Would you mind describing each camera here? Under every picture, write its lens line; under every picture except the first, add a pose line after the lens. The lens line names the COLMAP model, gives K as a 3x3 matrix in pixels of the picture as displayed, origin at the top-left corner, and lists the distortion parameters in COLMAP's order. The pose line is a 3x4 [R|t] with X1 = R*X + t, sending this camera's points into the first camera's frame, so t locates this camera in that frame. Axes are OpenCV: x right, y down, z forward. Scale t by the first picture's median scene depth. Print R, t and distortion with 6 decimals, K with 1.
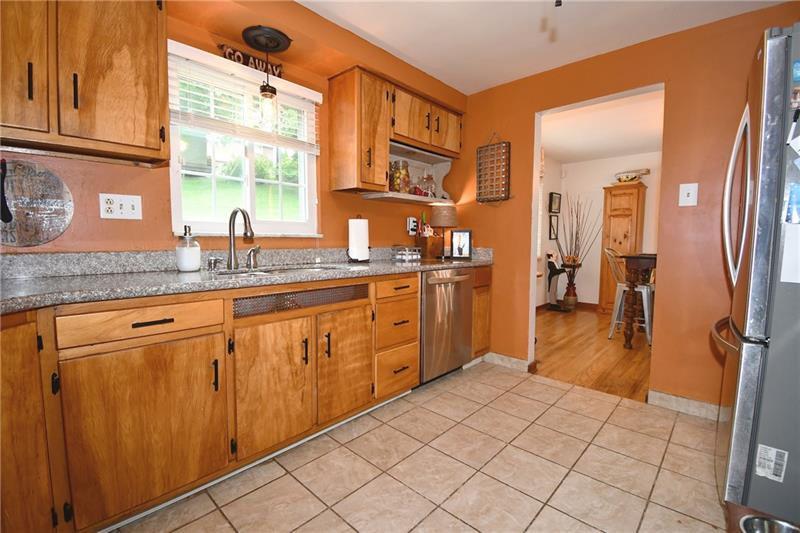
lens RADIAL K [[367.3, 0, 384.2], [0, 367.3, 268.6], [0, 0, 1]] dist [0.011090, -0.002290]
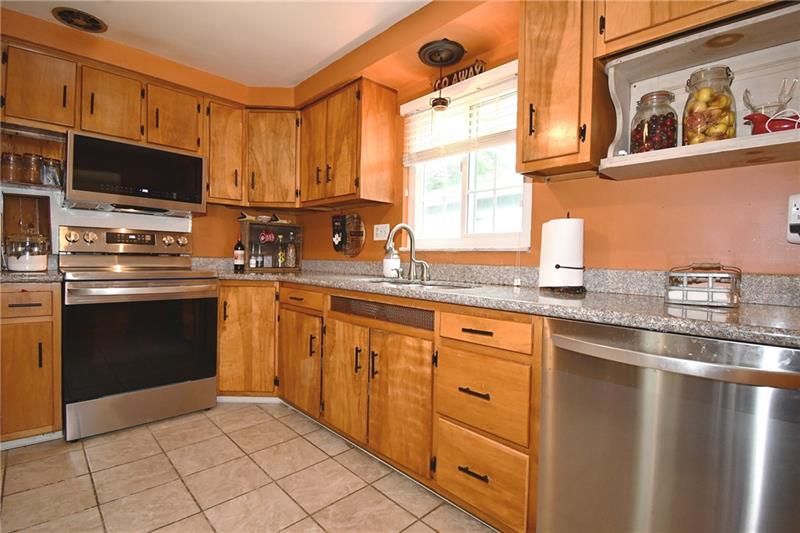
lens RADIAL K [[367.3, 0, 385.7], [0, 367.3, 265.0], [0, 0, 1]] dist [0.011090, -0.002290]
pose [[-0.038365, 0.018032, -0.999101, 0.680830], [-0.095674, 0.995178, 0.021635, -0.057422], [0.994673, 0.096418, -0.036454, 0.921604]]
